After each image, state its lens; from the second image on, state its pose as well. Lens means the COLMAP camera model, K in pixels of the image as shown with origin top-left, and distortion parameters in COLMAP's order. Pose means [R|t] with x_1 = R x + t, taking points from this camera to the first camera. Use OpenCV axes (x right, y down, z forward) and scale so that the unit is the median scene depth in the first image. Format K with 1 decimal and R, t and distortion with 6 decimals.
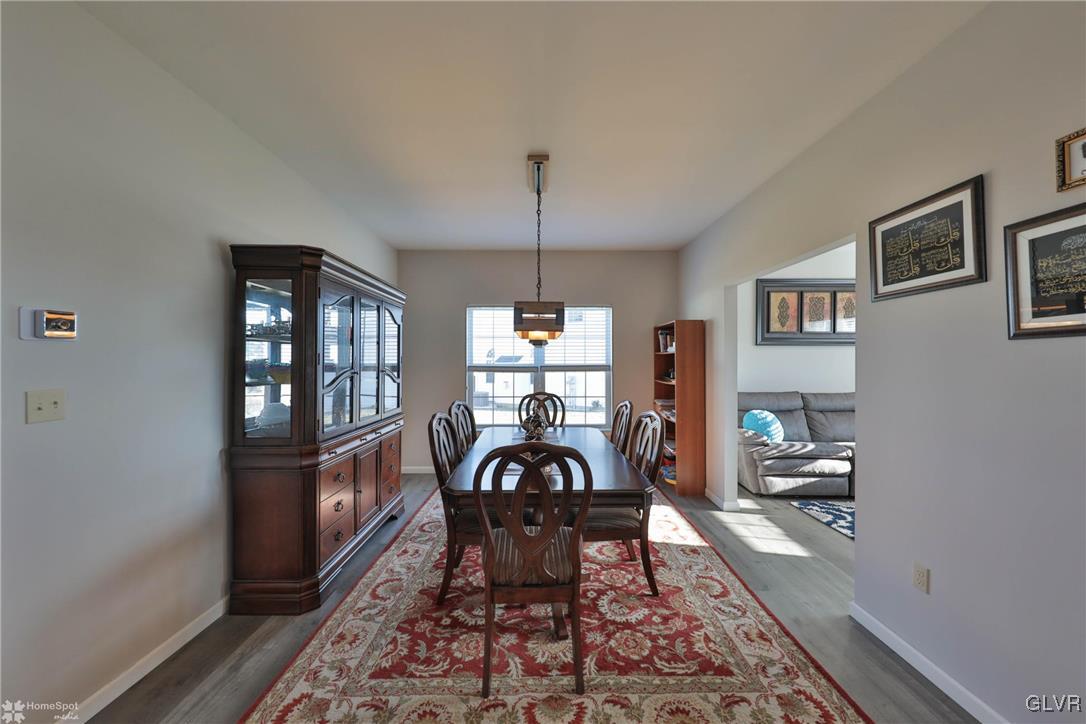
lens RADIAL K [[368.7, 0, 536.7], [0, 368.7, 366.3], [0, 0, 1]] dist [-0.005014, -0.000587]
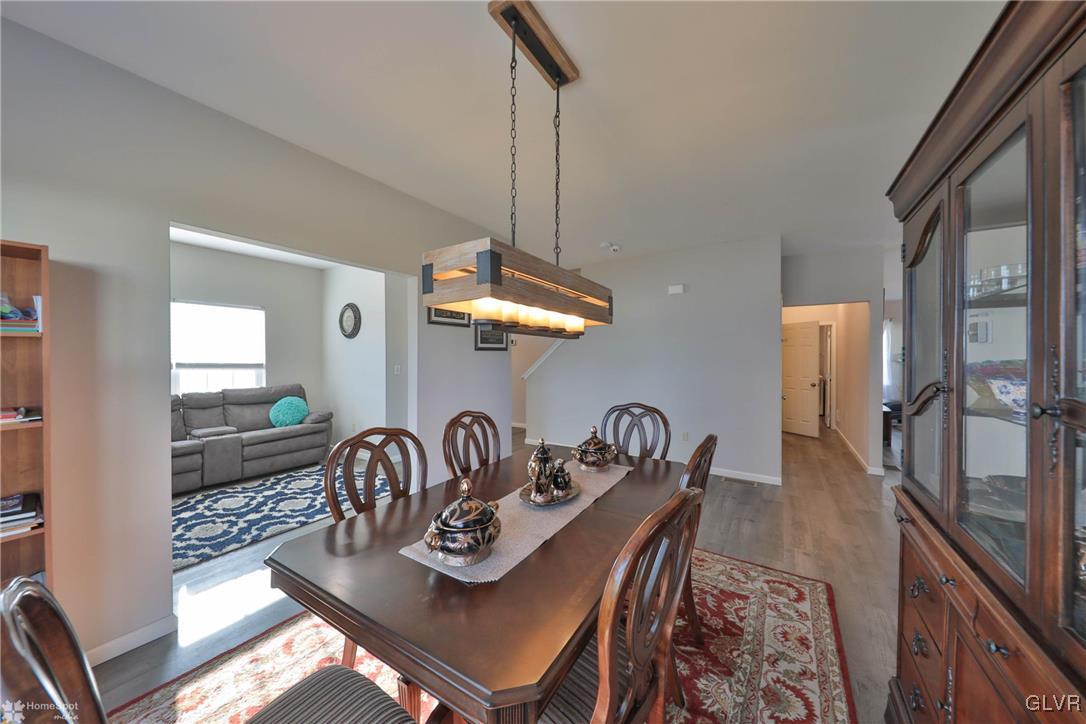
lens RADIAL K [[368.7, 0, 546.8], [0, 368.7, 357.9], [0, 0, 1]] dist [-0.005014, -0.000587]
pose [[-0.845182, -0.003348, 0.534468, -0.215685], [0.008567, 0.999767, 0.019811, -0.022153], [-0.534410, 0.021323, -0.844956, 0.988186]]
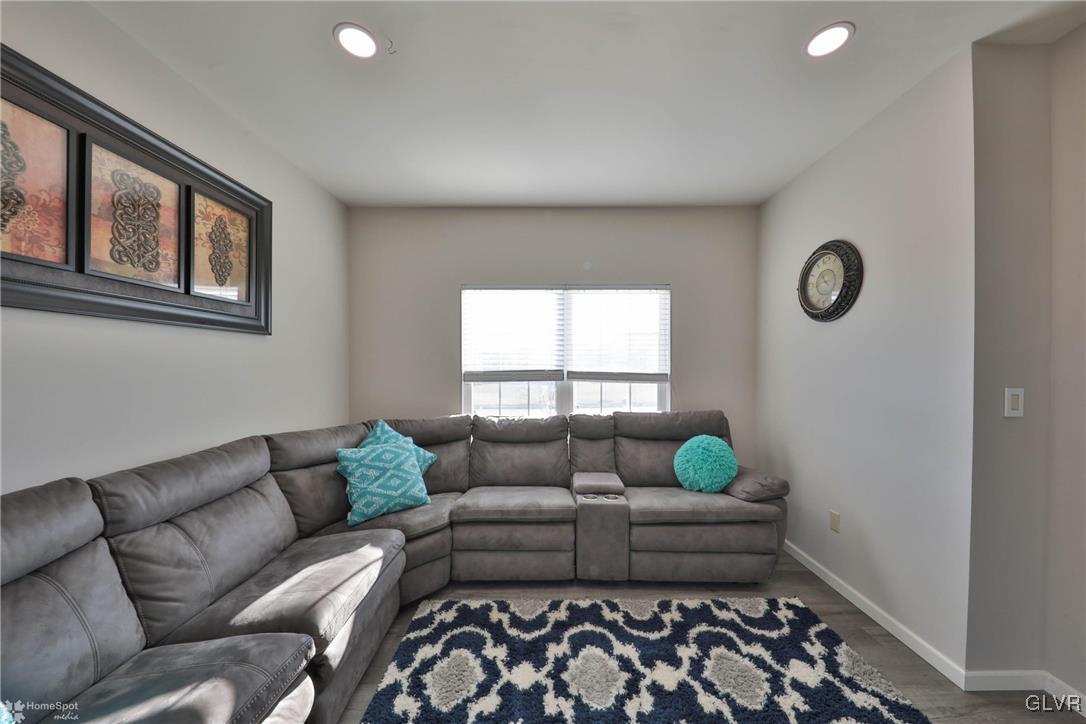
lens RADIAL K [[368.7, 0, 545.5], [0, 368.7, 366.3], [0, 0, 1]] dist [-0.005014, -0.000587]
pose [[-0.004634, -0.003301, 0.999984, 0.478815], [0.015914, 0.999868, 0.003375, -0.010333], [-0.999863, 0.015930, -0.004581, 0.711574]]
